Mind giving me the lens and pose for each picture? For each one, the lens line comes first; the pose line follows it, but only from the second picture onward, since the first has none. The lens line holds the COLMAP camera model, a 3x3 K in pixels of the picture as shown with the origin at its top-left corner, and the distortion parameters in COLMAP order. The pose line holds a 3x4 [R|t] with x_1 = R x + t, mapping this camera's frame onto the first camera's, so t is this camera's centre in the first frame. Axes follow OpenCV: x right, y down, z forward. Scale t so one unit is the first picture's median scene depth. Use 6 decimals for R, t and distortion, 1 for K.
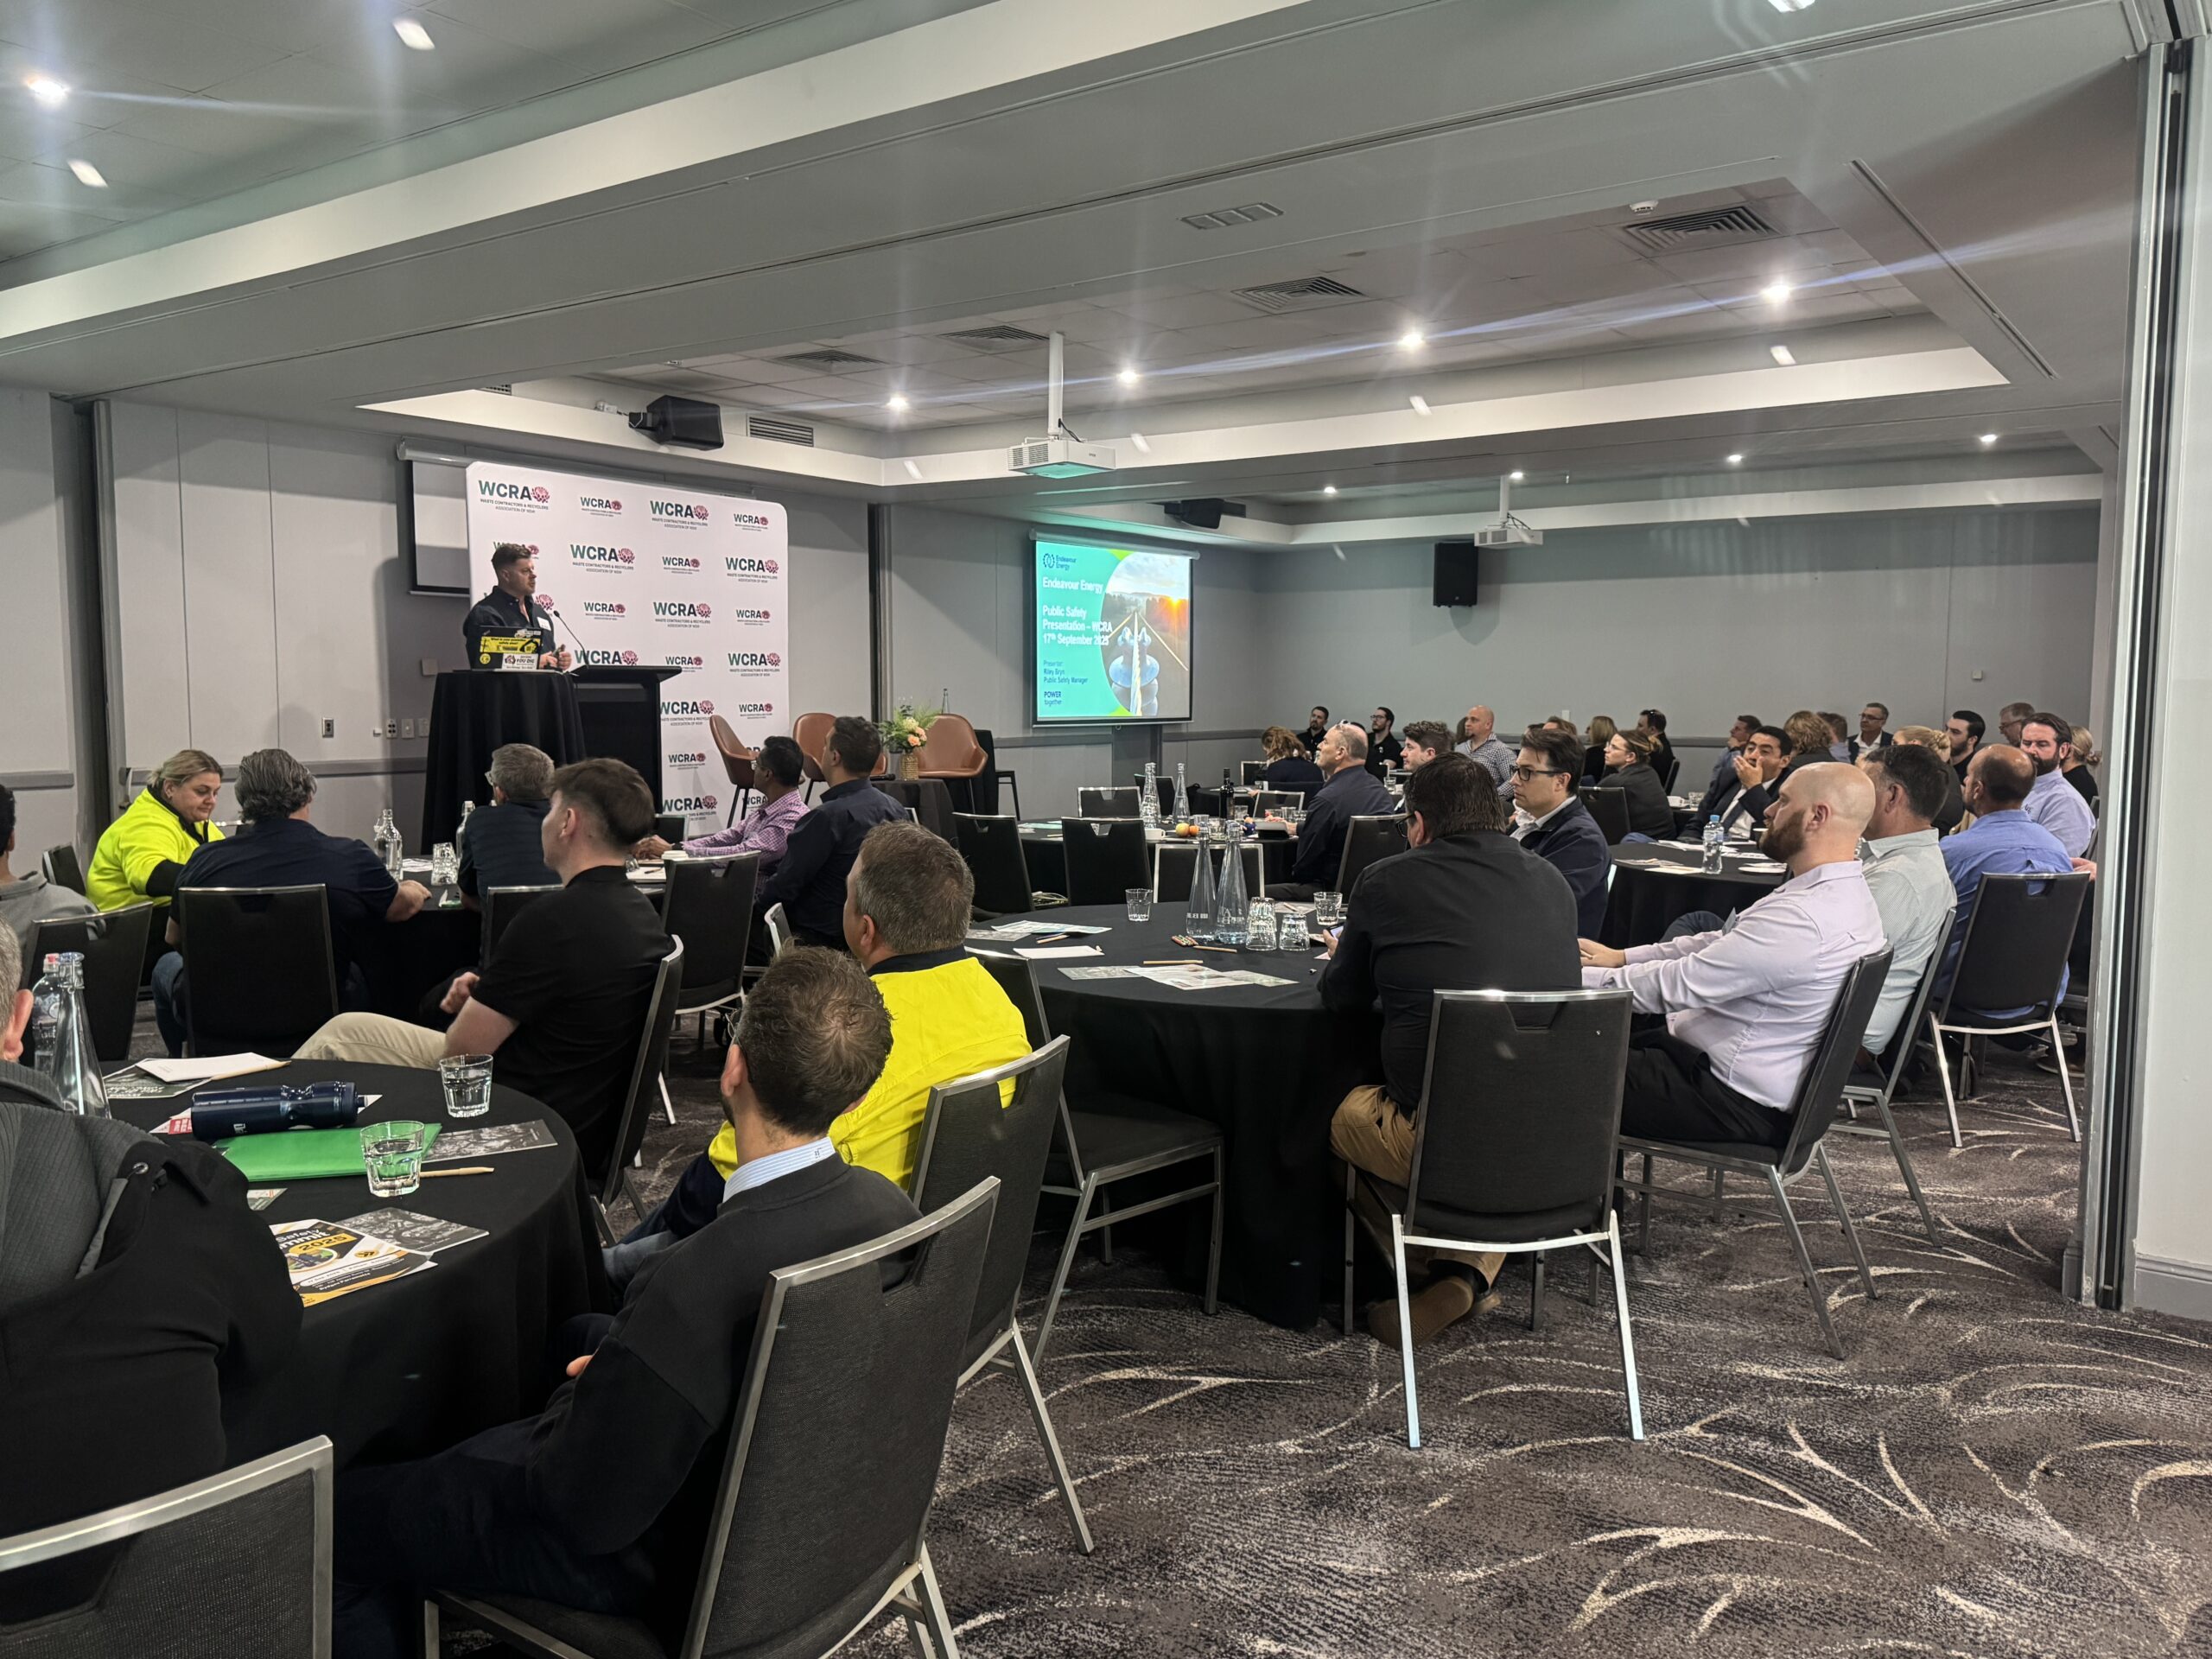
lens RADIAL K [[1662.5, 0, 1106.0], [0, 1662.5, 829.5], [0, 0, 1]] dist [0.112606, -0.146469]
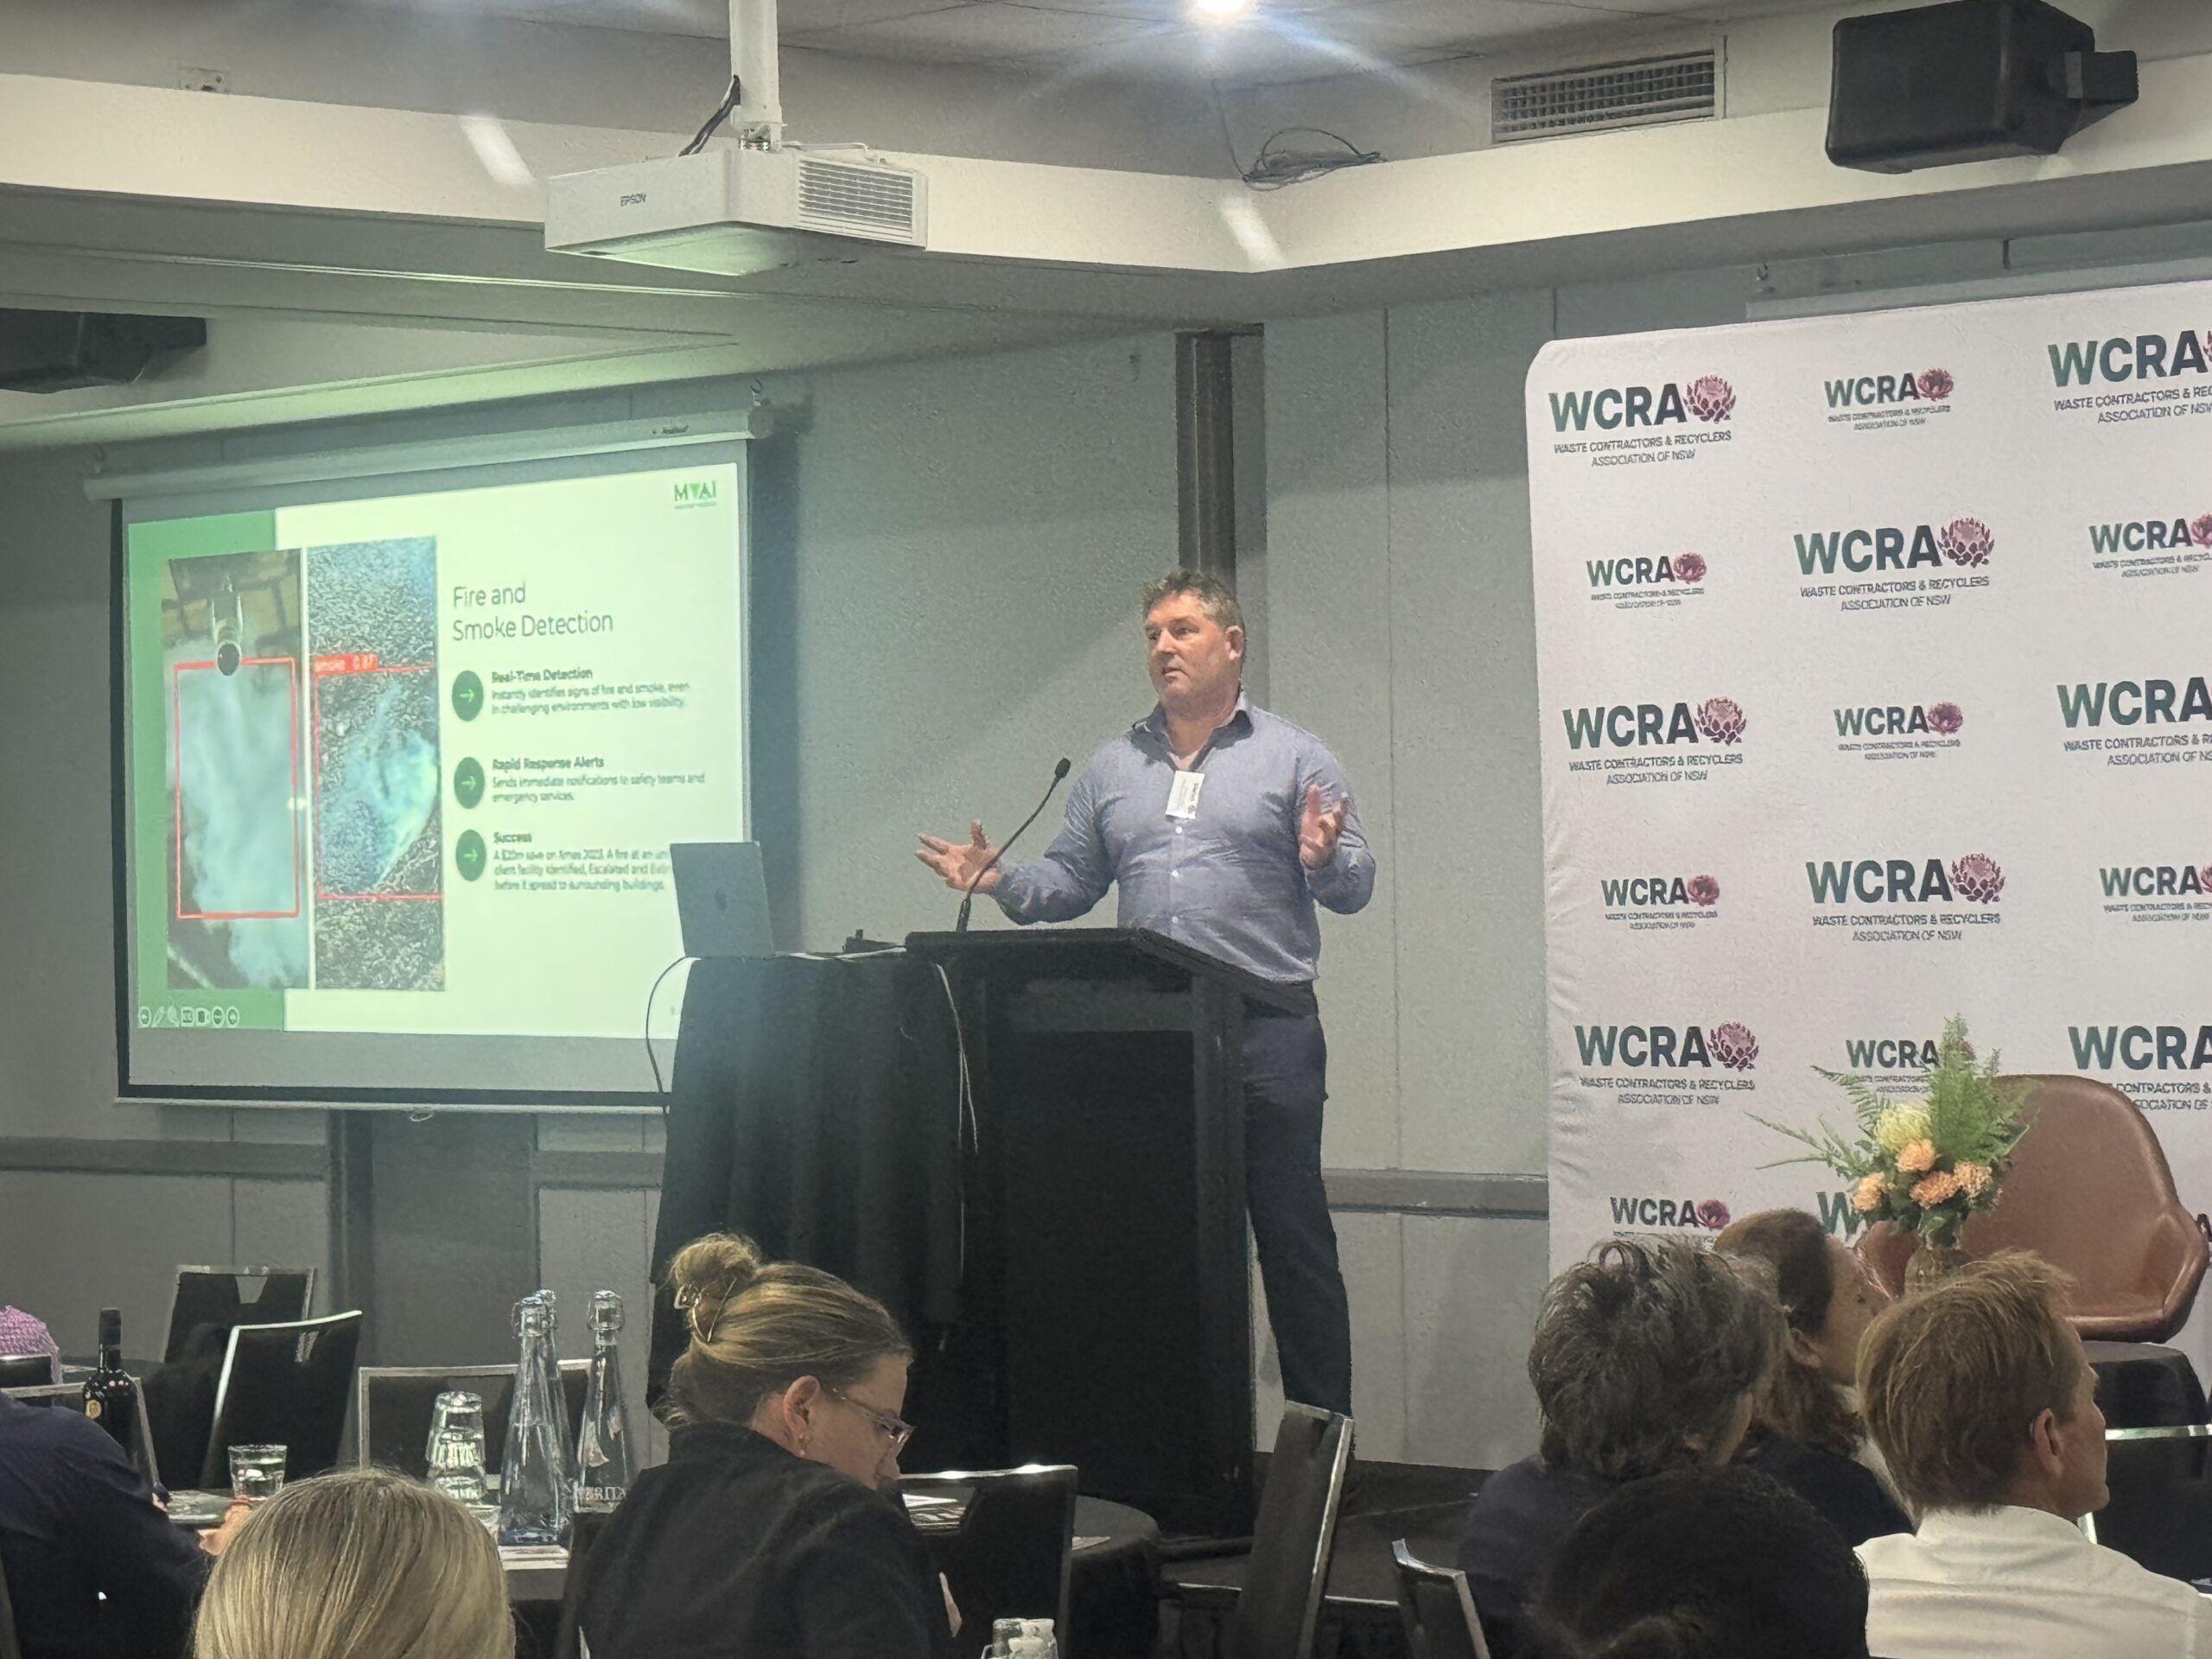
lens RADIAL K [[6328.7, 0, 1106.0], [0, 6328.7, 829.5], [0, 0, 1]] dist [0.197704, -0.062692]
pose [[-0.158382, -0.012661, -0.987297, 0.902281], [-0.068046, 0.997680, -0.001879, -0.102637], [0.985030, 0.066884, -0.158876, 1.075474]]
